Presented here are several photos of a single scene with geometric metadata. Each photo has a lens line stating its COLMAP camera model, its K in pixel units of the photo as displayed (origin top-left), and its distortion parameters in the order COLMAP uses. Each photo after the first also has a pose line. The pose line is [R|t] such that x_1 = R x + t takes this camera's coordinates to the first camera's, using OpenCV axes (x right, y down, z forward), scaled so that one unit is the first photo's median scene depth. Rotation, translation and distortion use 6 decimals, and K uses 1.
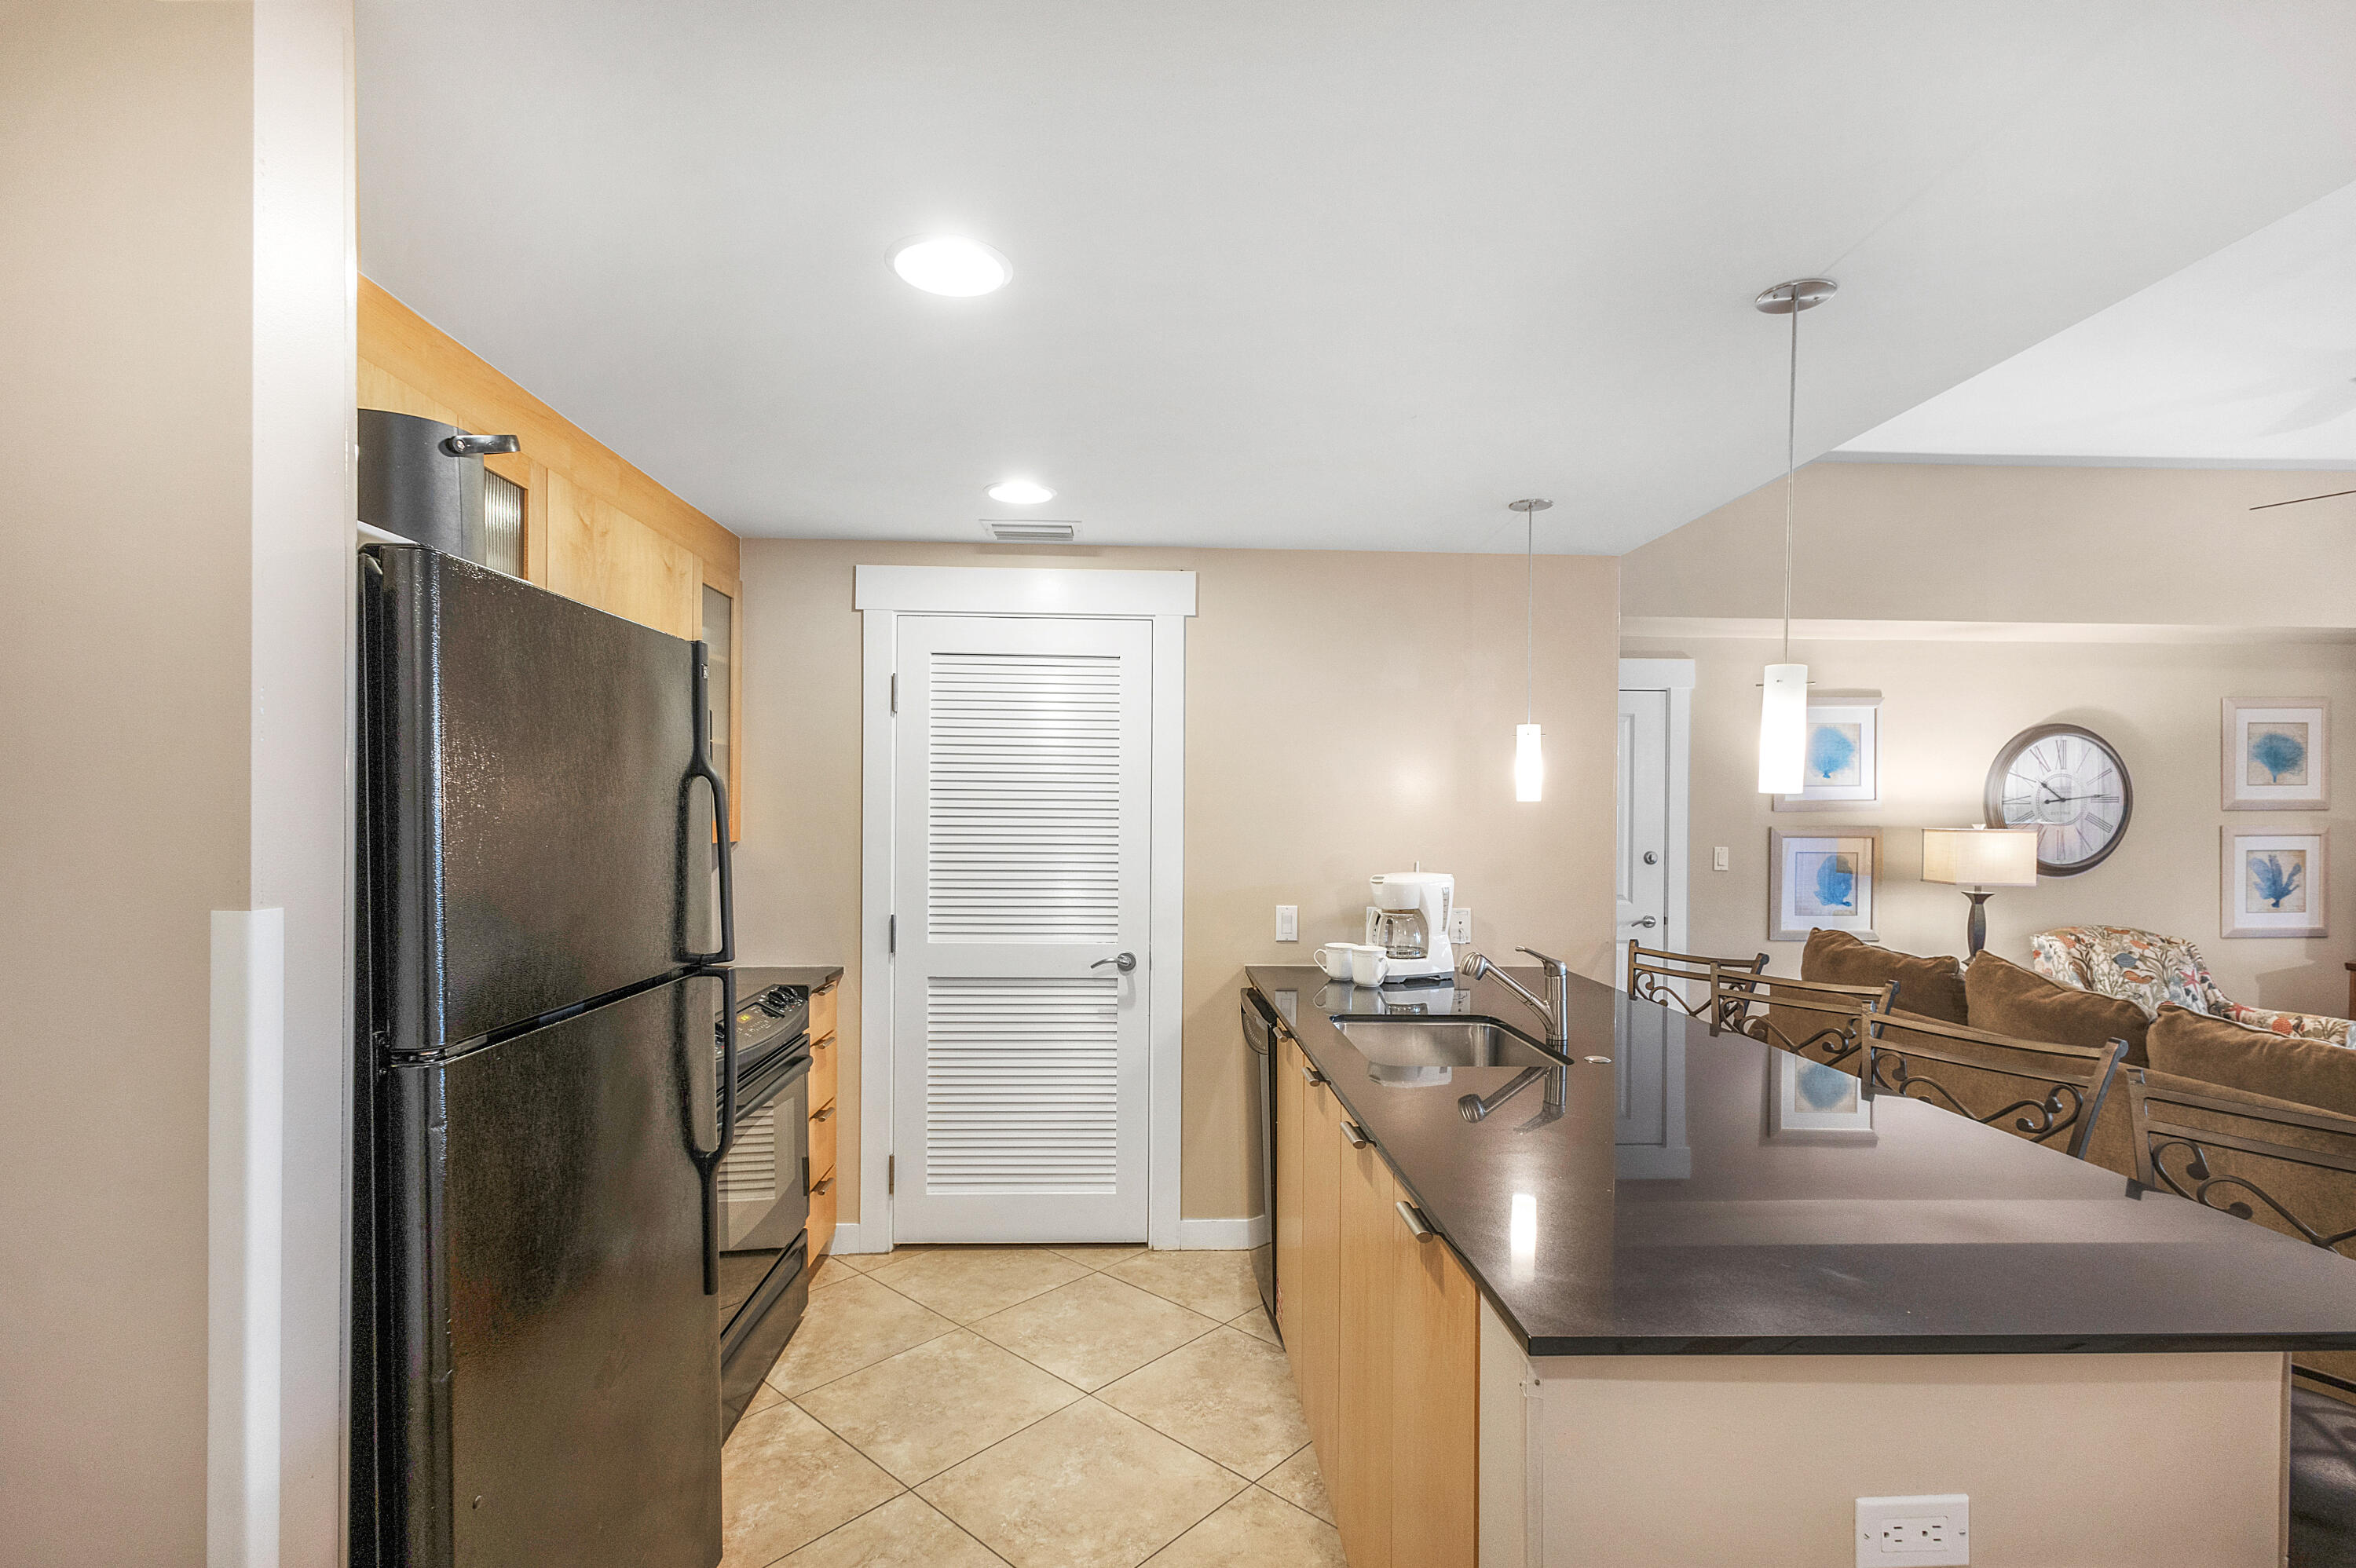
lens RADIAL K [[1116.9, 0, 1170.0], [0, 1116.9, 805.7], [0, 0, 1]] dist [0.004708, -0.000443]
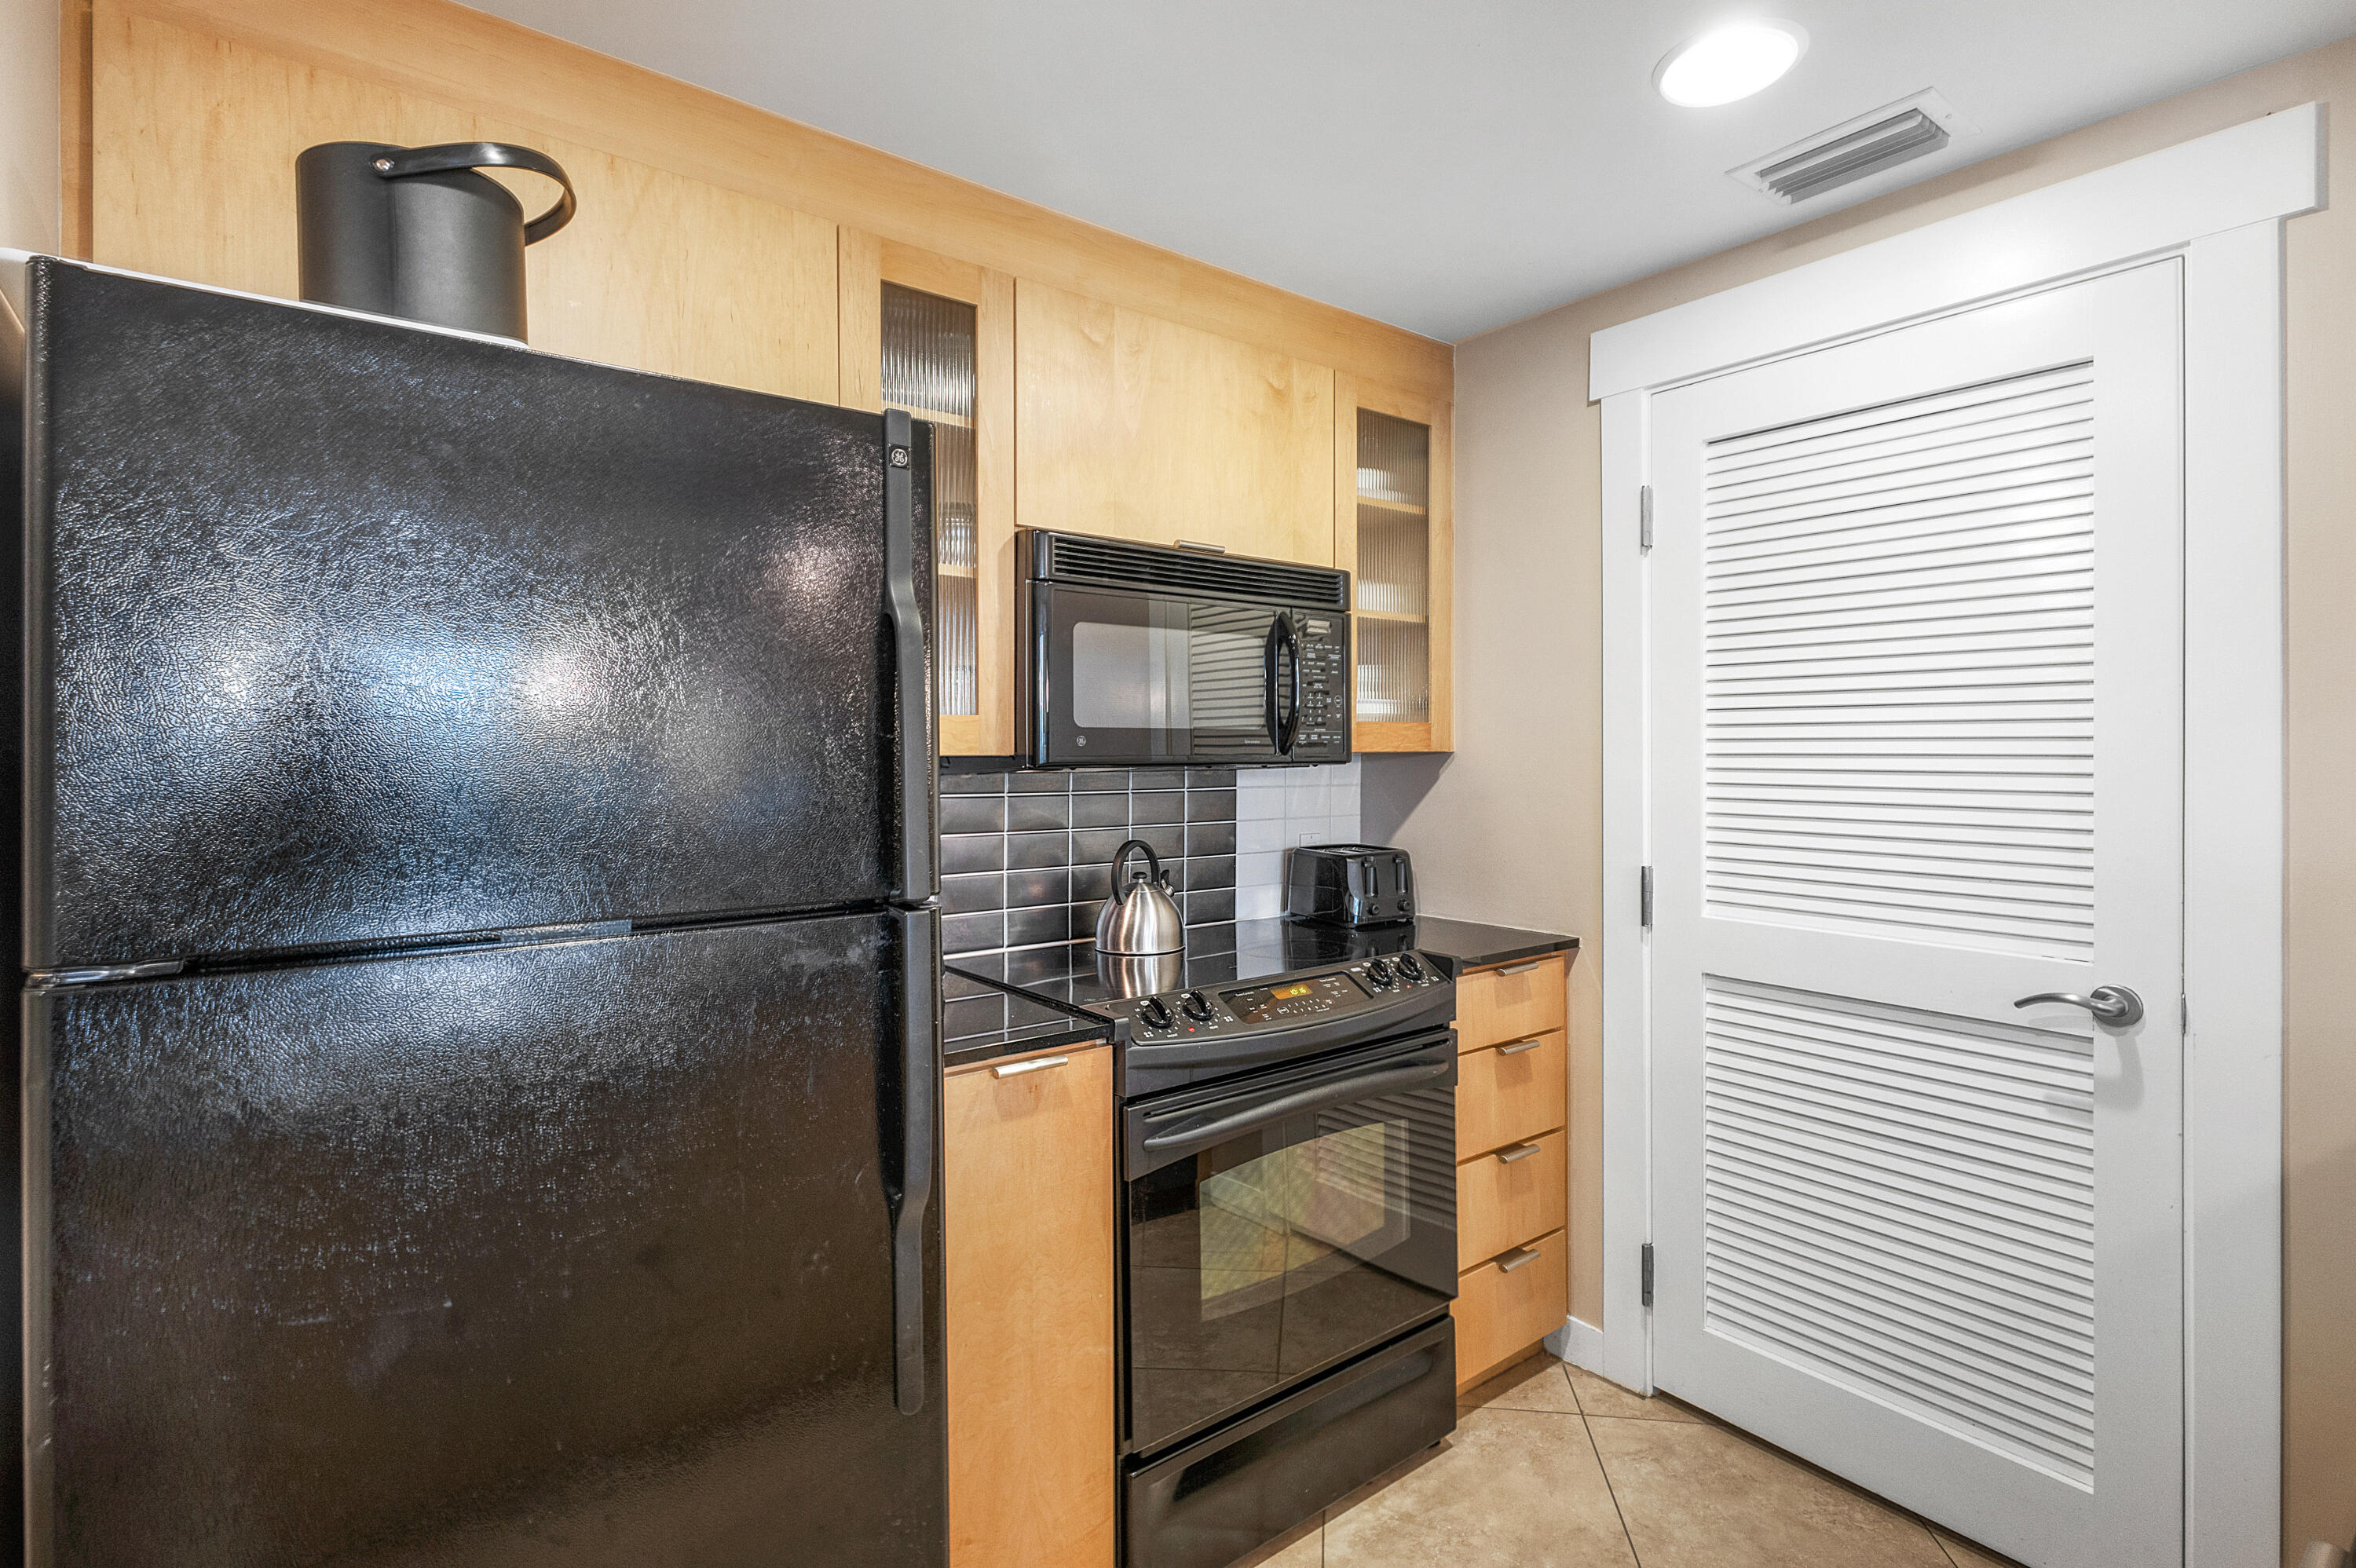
lens RADIAL K [[1116.9, 0, 1194.8], [0, 1116.9, 748.1], [0, 0, 1]] dist [0.004708, -0.000443]
pose [[0.581963, -0.008408, -0.813172, 0.118440], [0.006388, 0.999963, -0.005768, 0.031850], [0.813190, -0.001838, 0.581995, 0.414615]]
